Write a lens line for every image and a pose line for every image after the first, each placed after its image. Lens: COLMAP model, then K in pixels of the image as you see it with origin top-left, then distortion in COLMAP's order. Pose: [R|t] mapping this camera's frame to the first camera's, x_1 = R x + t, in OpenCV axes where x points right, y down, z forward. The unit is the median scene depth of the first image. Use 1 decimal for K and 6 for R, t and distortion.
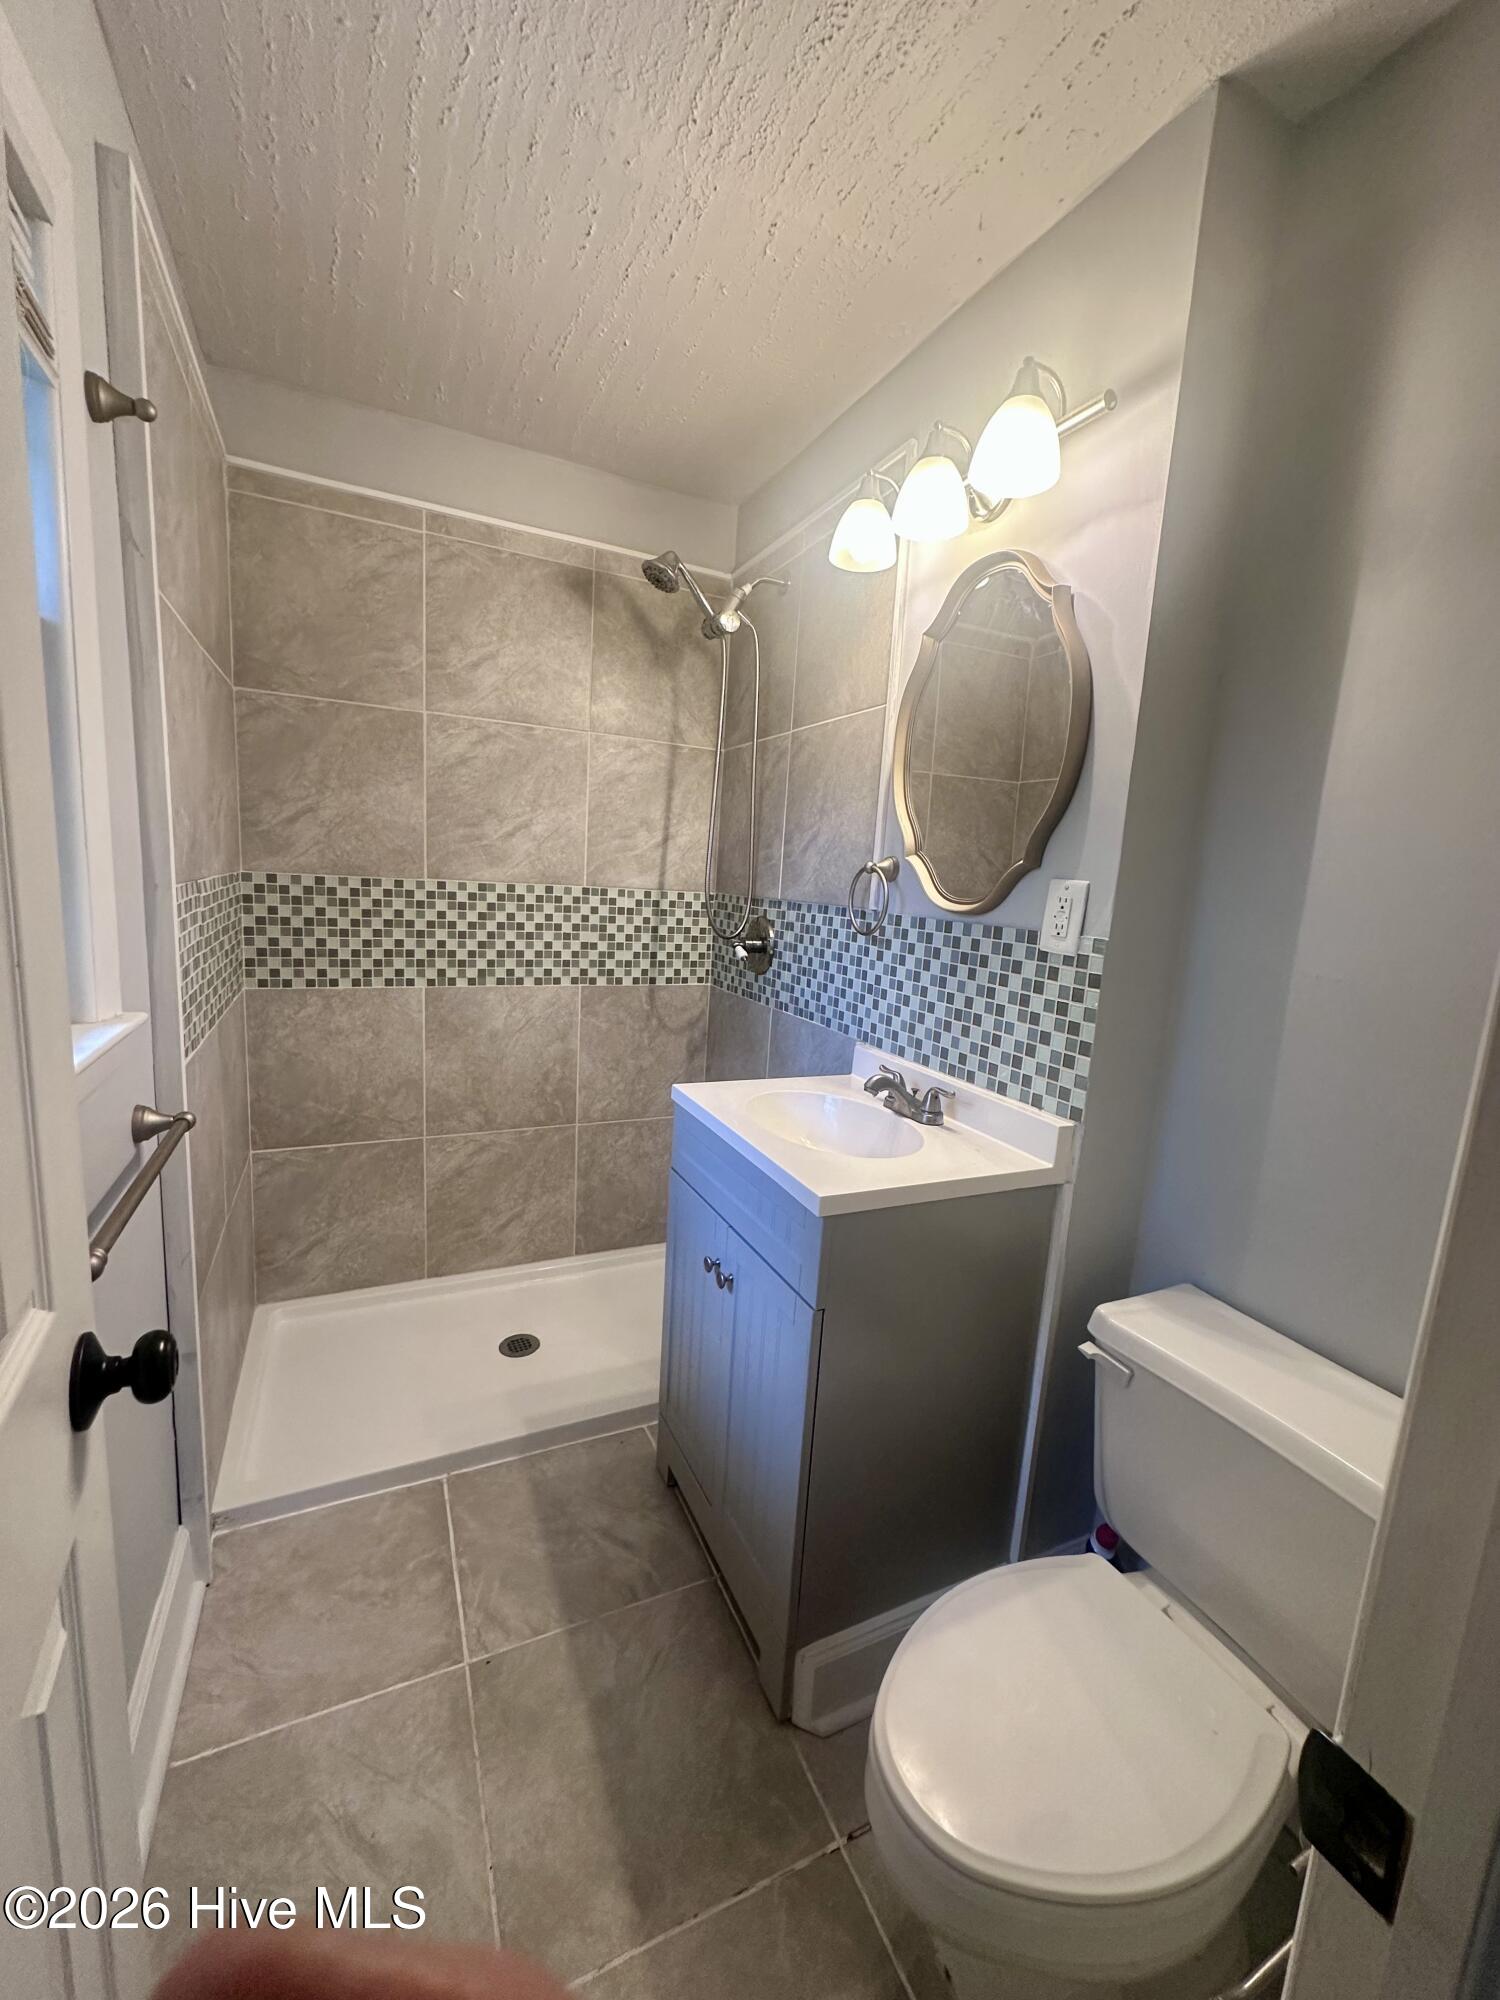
lens RADIAL K [[804.5, 0, 750.3], [0, 804.5, 1001.5], [0, 0, 1]] dist [-0.001490, 0.000234]
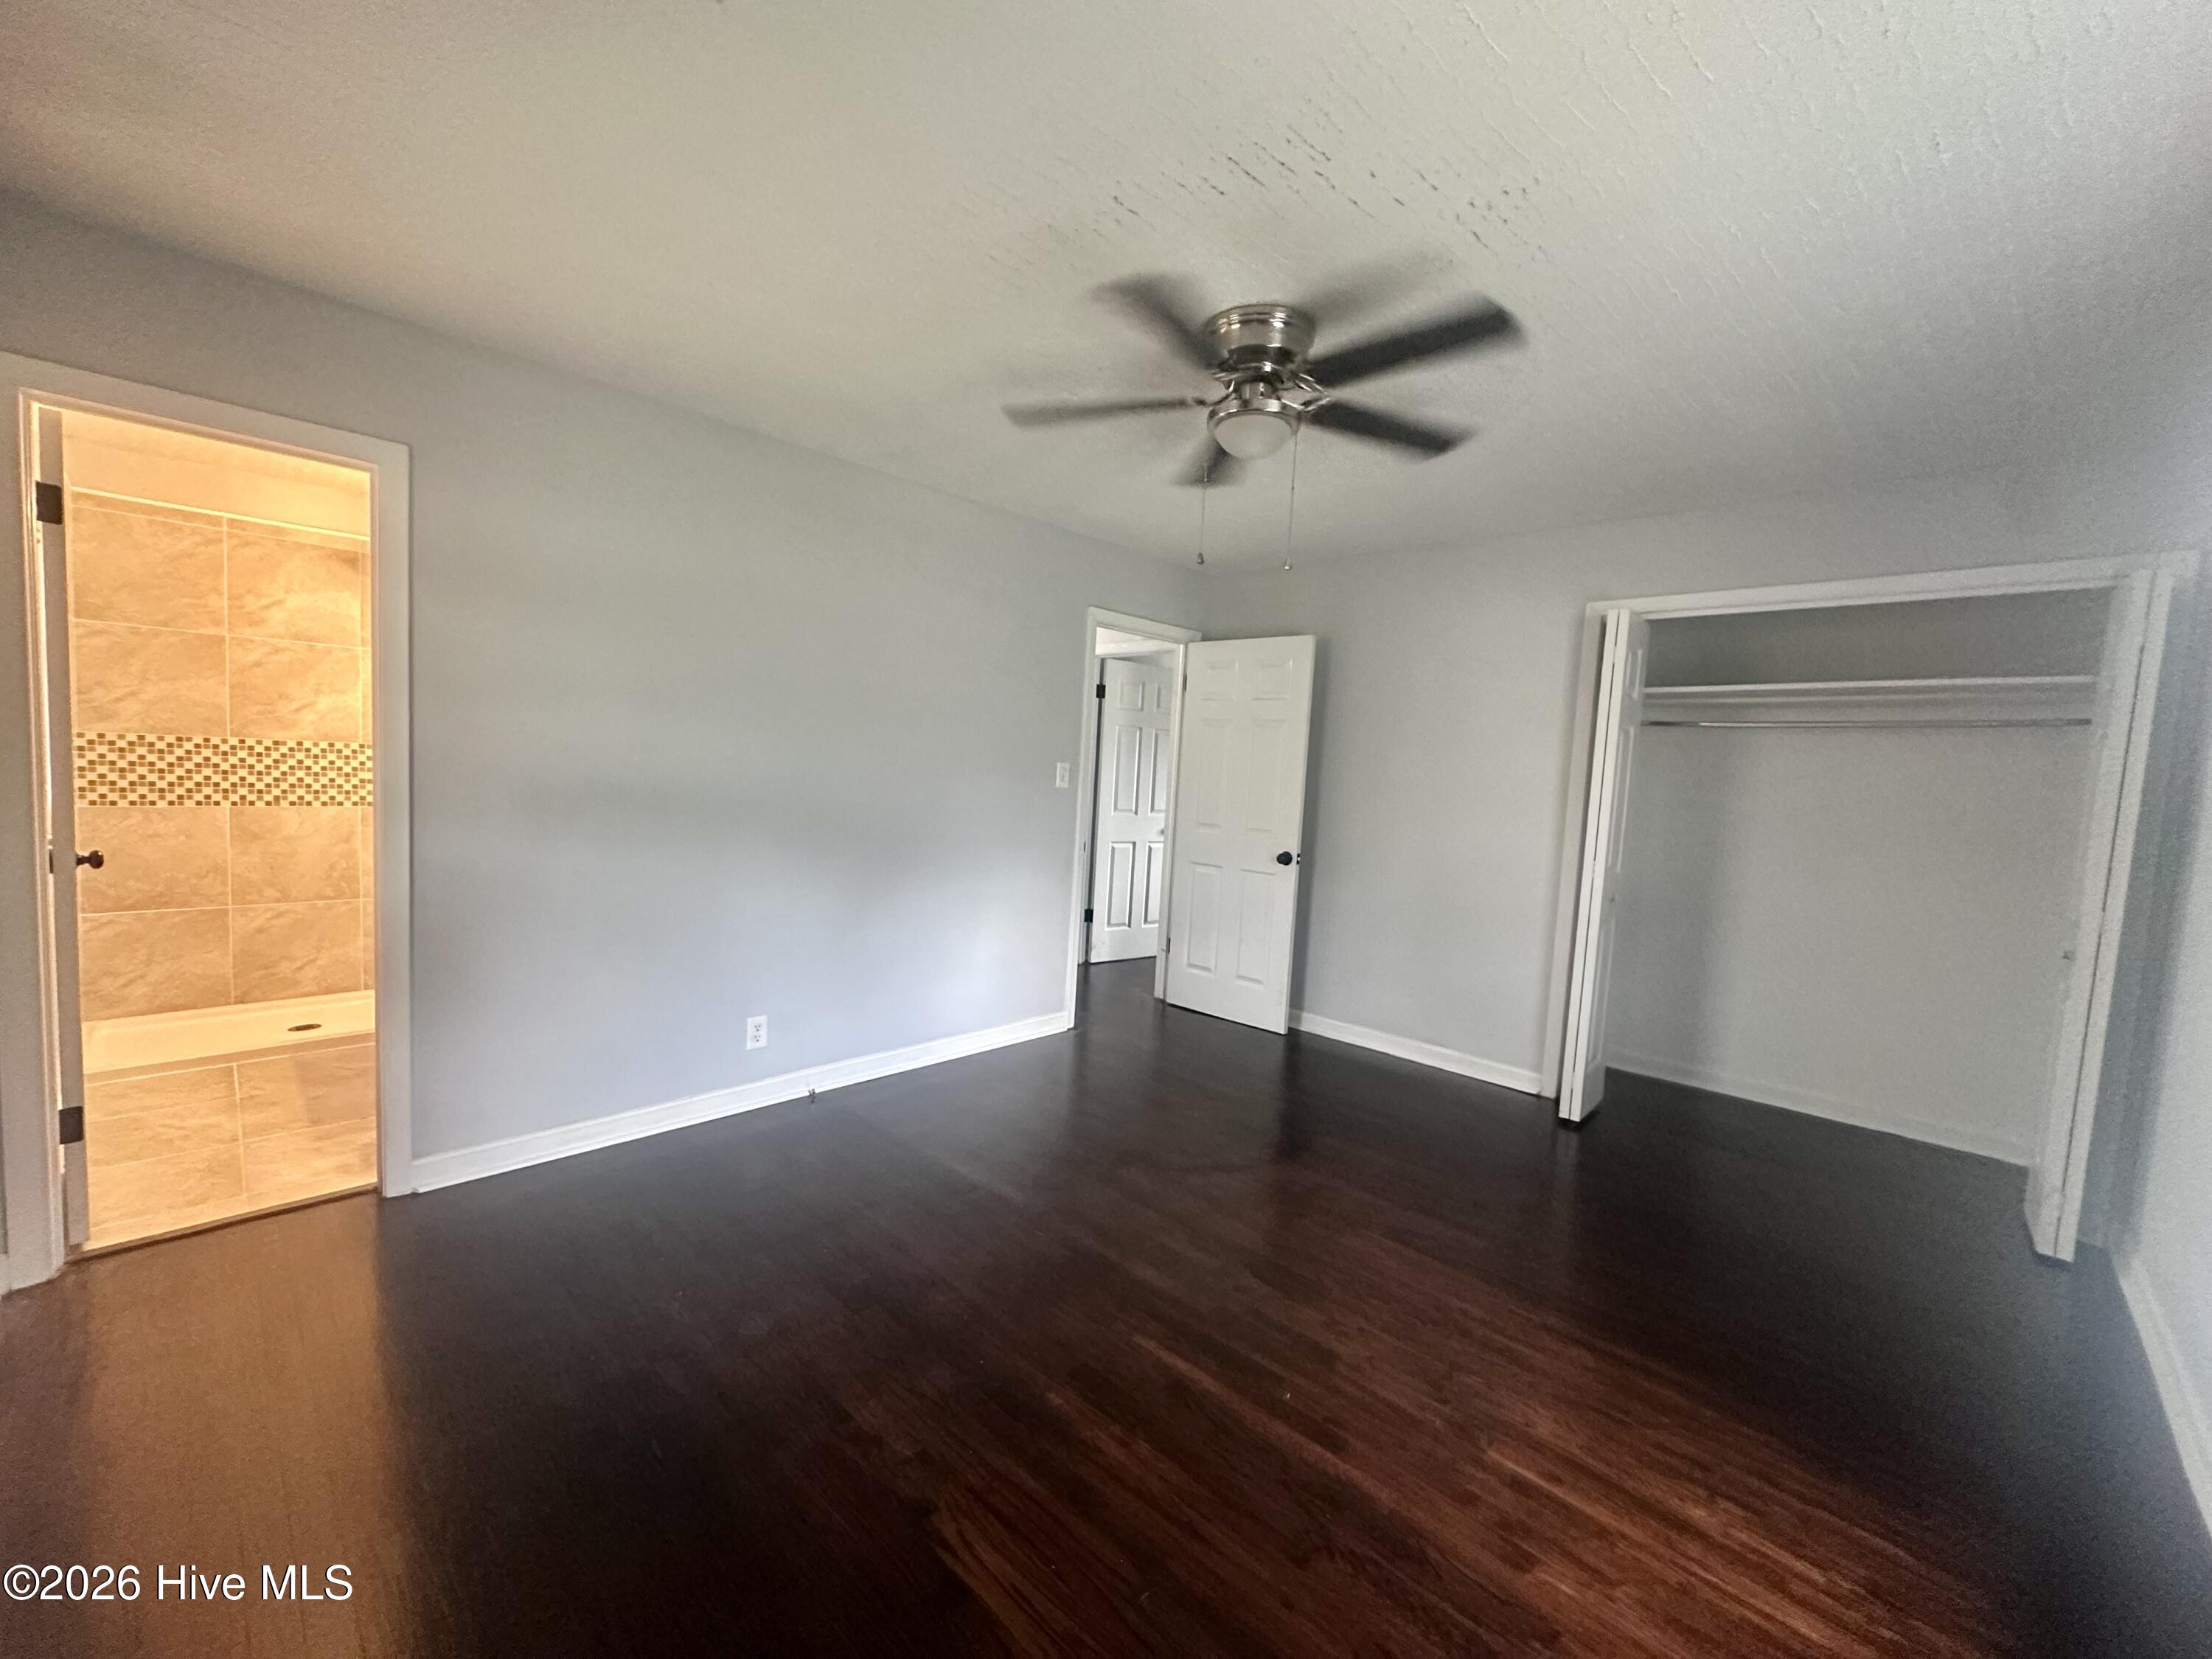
lens RADIAL K [[889.8, 0, 1109.4], [0, 889.8, 832.7], [0, 0, 1]] dist [-0.001490, 0.000234]
pose [[0.935949, -0.033224, 0.350566, 0.581447], [0.055665, 0.996981, -0.054129, 0.219390], [-0.347709, 0.070176, 0.934973, -1.188210]]
